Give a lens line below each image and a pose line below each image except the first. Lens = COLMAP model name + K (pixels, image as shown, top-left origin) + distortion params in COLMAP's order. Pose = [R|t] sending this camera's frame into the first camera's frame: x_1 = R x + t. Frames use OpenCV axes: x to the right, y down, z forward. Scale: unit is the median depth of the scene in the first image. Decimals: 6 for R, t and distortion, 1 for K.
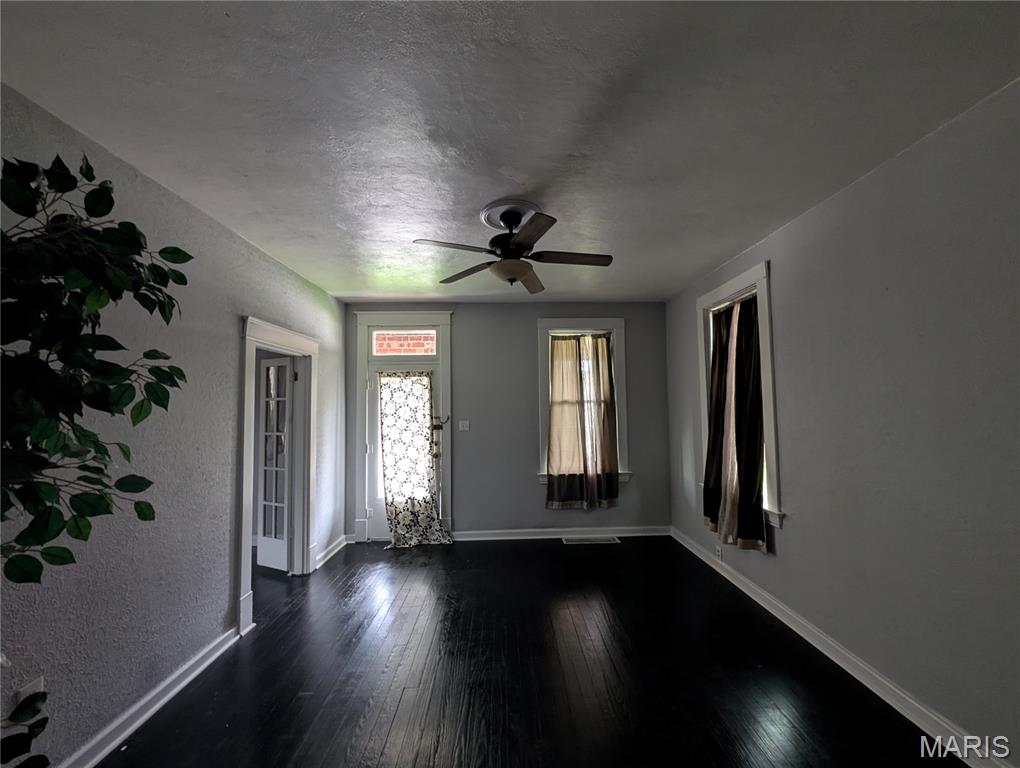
lens RADIAL K [[391.3, 0, 511.6], [0, 391.3, 386.3], [0, 0, 1]] dist [0.000277, 0.000051]
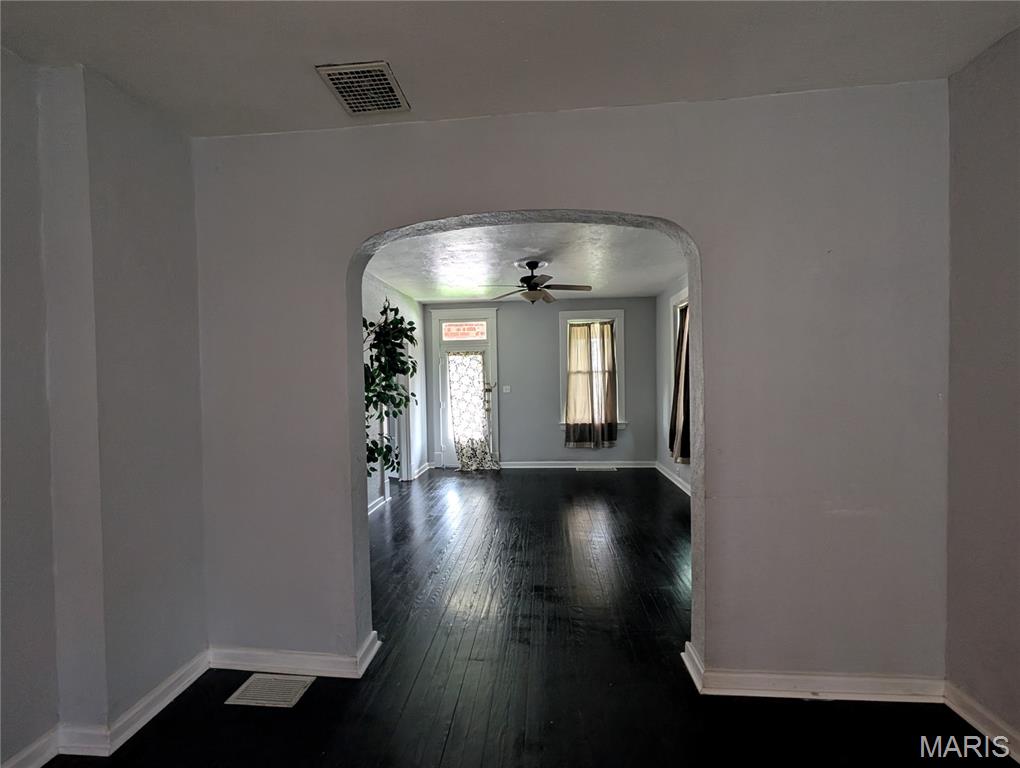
lens RADIAL K [[391.3, 0, 511.6], [0, 391.3, 386.3], [0, 0, 1]] dist [0.000277, 0.000051]
pose [[0.994027, -0.002690, -0.109101, 0.053420], [0.010607, 0.997345, 0.072047, -0.012659], [0.108618, -0.072774, 0.991416, -0.422819]]
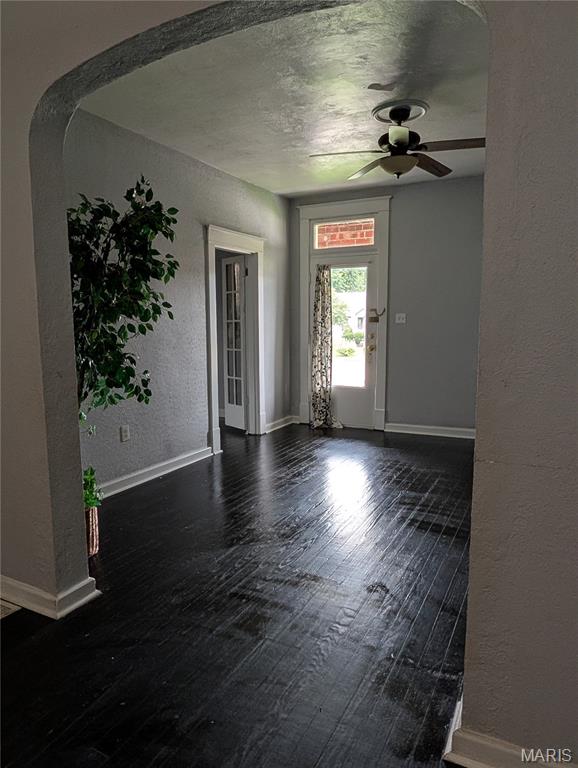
lens RADIAL K [[537.2, 0, 267.5], [0, 537.2, 391.7], [0, 0, 1]] dist [-0.001620, -0.000762]
pose [[0.869982, 0.070234, -0.488055, 0.264456], [0.022581, 0.983090, 0.181724, 0.031315], [0.492566, -0.169117, 0.853685, -0.341062]]
